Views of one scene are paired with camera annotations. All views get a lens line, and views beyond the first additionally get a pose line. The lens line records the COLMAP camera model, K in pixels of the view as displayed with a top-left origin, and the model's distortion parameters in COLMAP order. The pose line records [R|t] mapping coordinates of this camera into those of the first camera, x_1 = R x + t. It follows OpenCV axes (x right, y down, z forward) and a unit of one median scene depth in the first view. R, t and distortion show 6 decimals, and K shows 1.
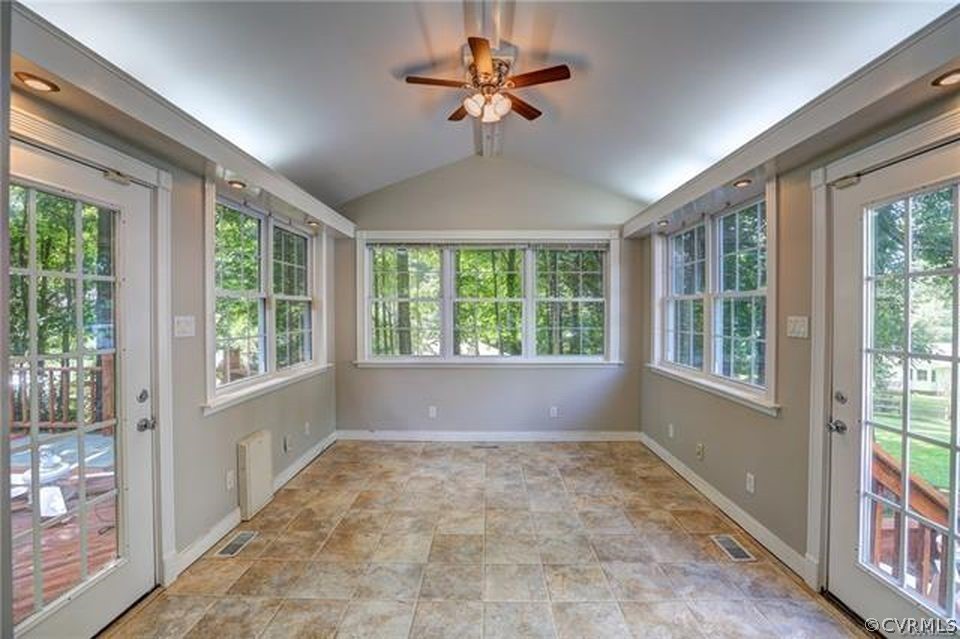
lens RADIAL K [[433.1, 0, 480.0], [0, 433.1, 316.5], [0, 0, 1]] dist [-0.024085, 0.000353]
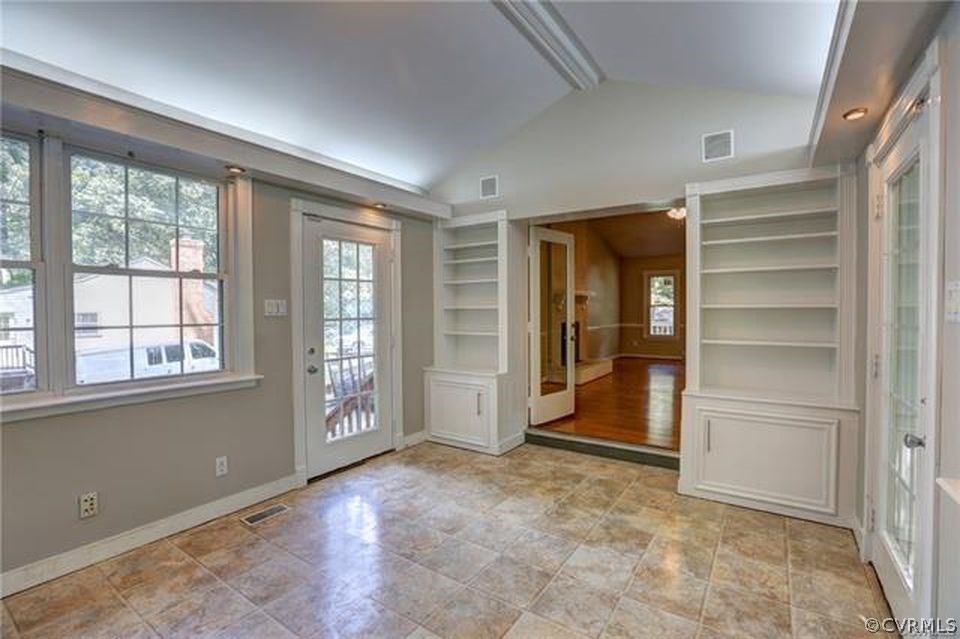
lens RADIAL K [[433.1, 0, 479.7], [0, 433.1, 314.9], [0, 0, 1]] dist [-0.024085, 0.000353]
pose [[-0.832713, -0.004343, 0.553688, -0.443140], [0.013523, 0.999511, 0.028178, 0.014454], [-0.553540, 0.030952, -0.832247, 1.537312]]
